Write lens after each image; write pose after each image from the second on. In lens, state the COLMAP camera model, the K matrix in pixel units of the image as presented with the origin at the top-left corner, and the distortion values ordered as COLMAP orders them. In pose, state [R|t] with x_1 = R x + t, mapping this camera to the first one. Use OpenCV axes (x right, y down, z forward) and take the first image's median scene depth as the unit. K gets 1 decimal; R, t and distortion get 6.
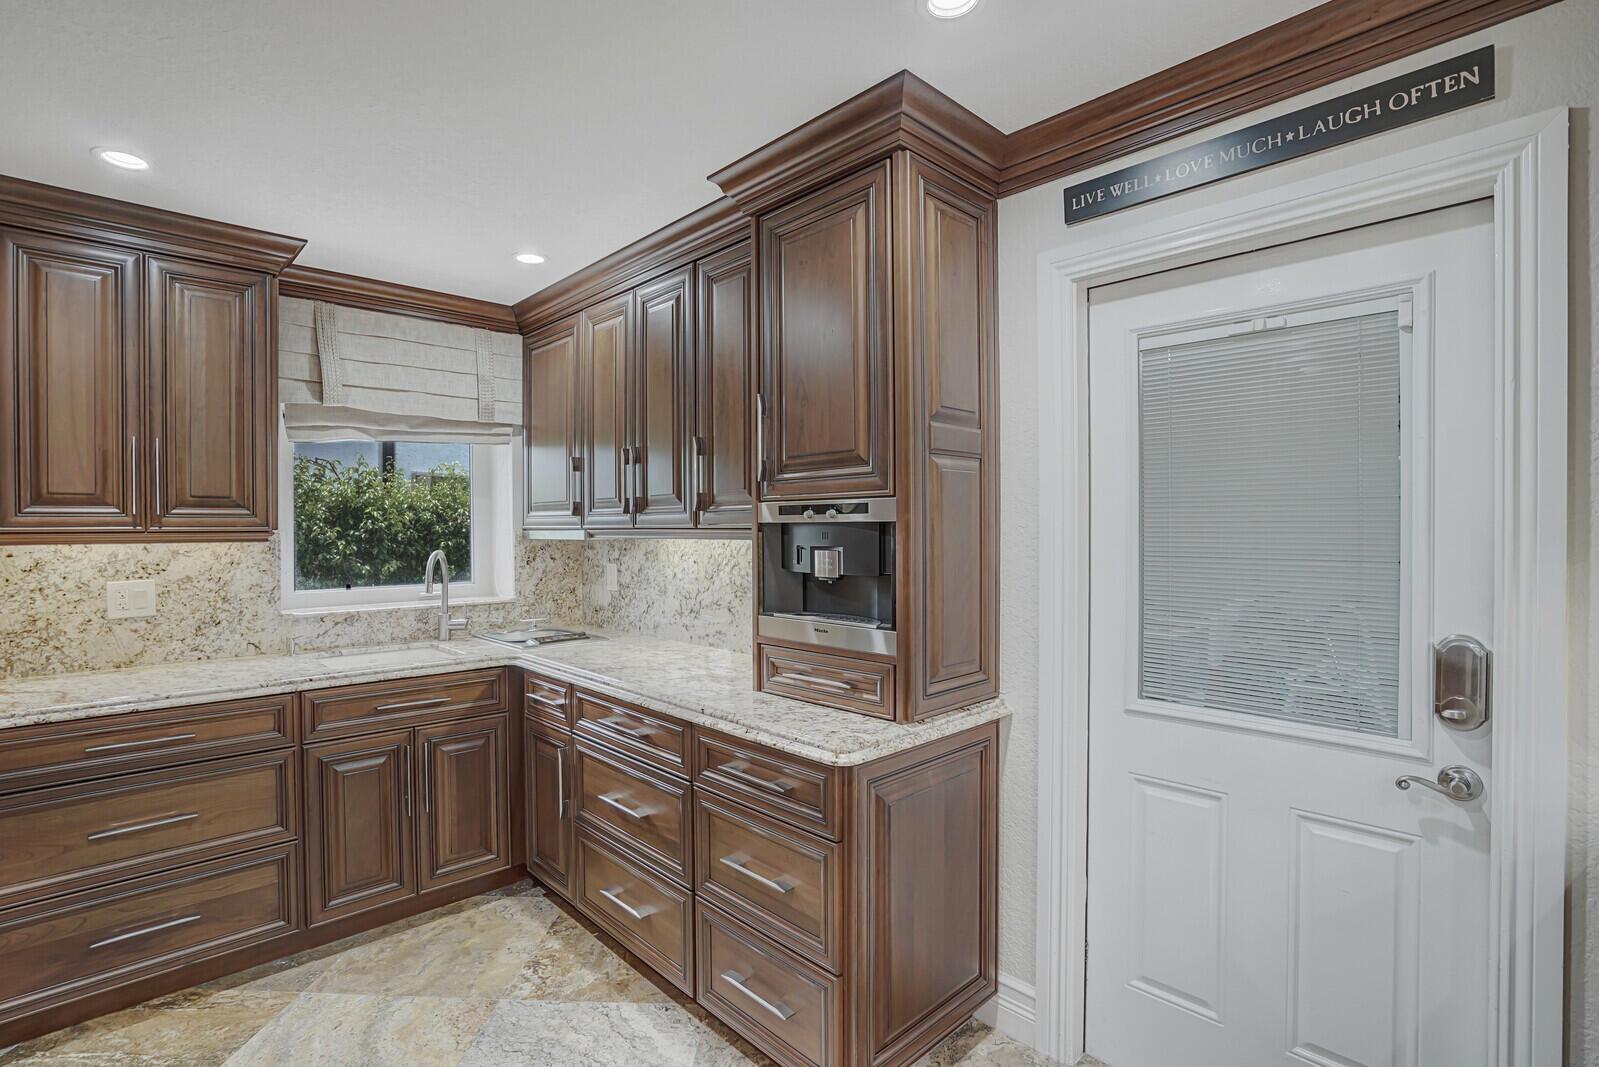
lens RADIAL K [[760.3, 0, 794.0], [0, 760.3, 527.1], [0, 0, 1]] dist [-0.047085, 0.017741]
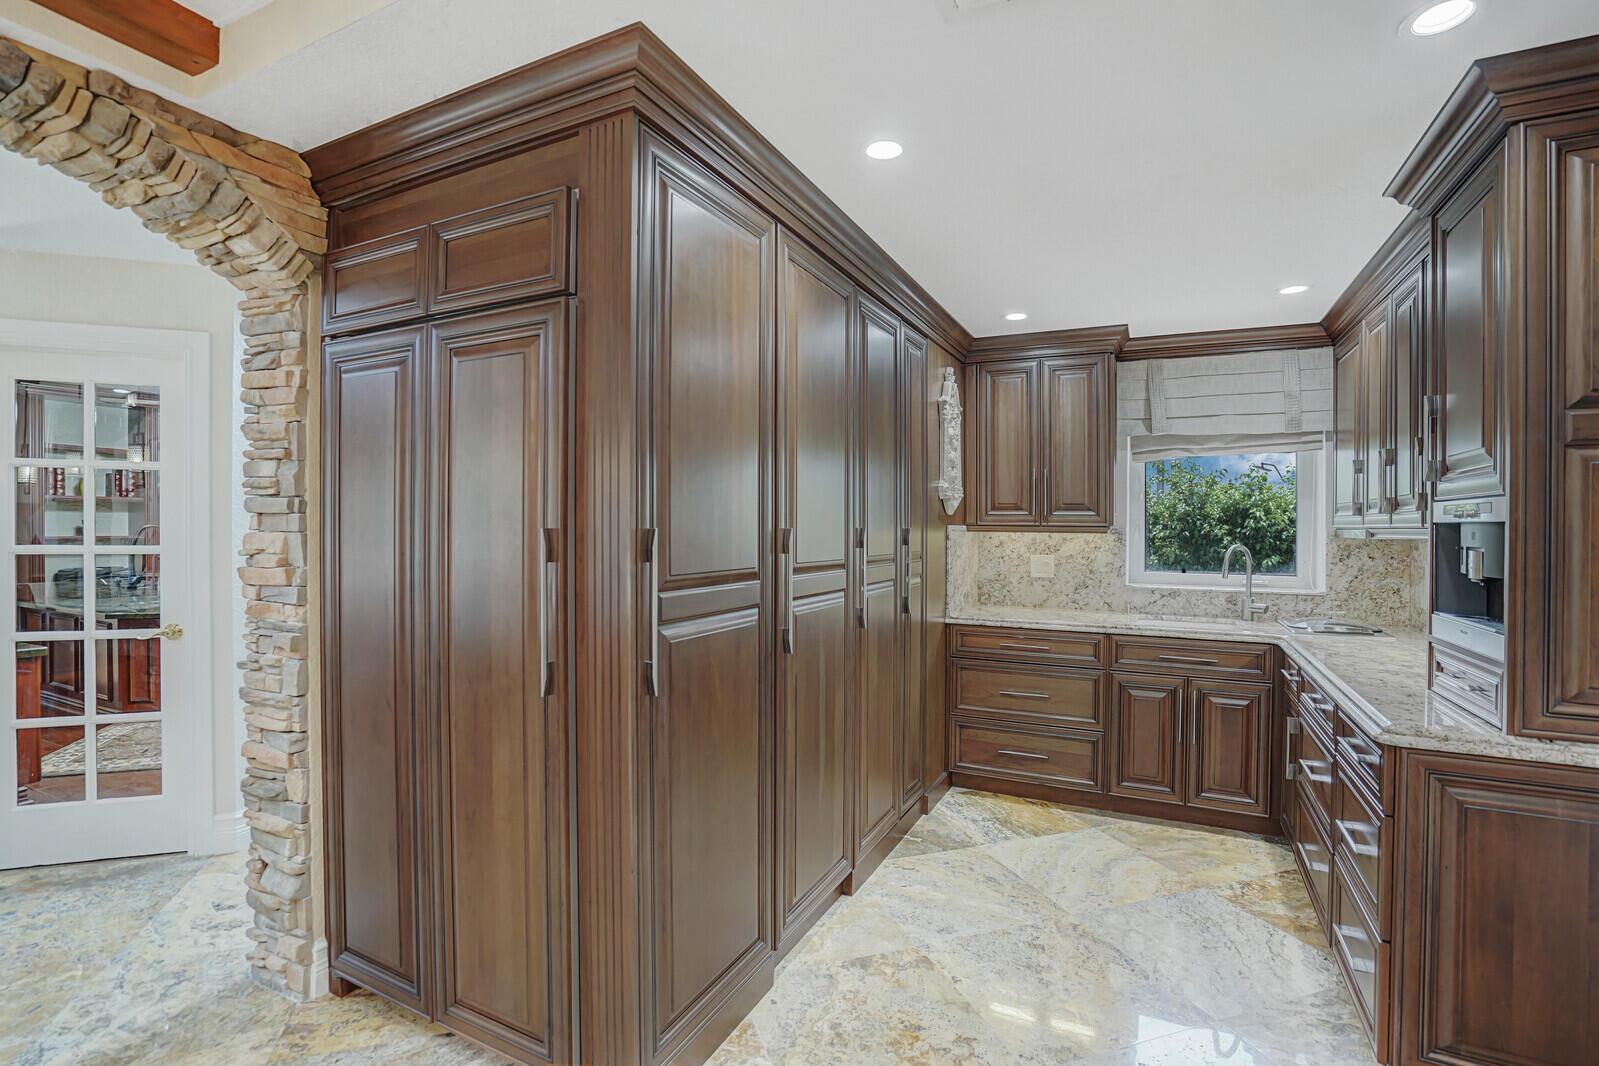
lens RADIAL K [[760.3, 0, 794.0], [0, 760.3, 526.6], [0, 0, 1]] dist [-0.047085, 0.017741]
pose [[0.354203, 0.011104, -0.935103, 0.481493], [-0.011882, 0.999902, 0.007372, 0.002494], [0.935093, 0.008500, 0.354301, -0.114292]]
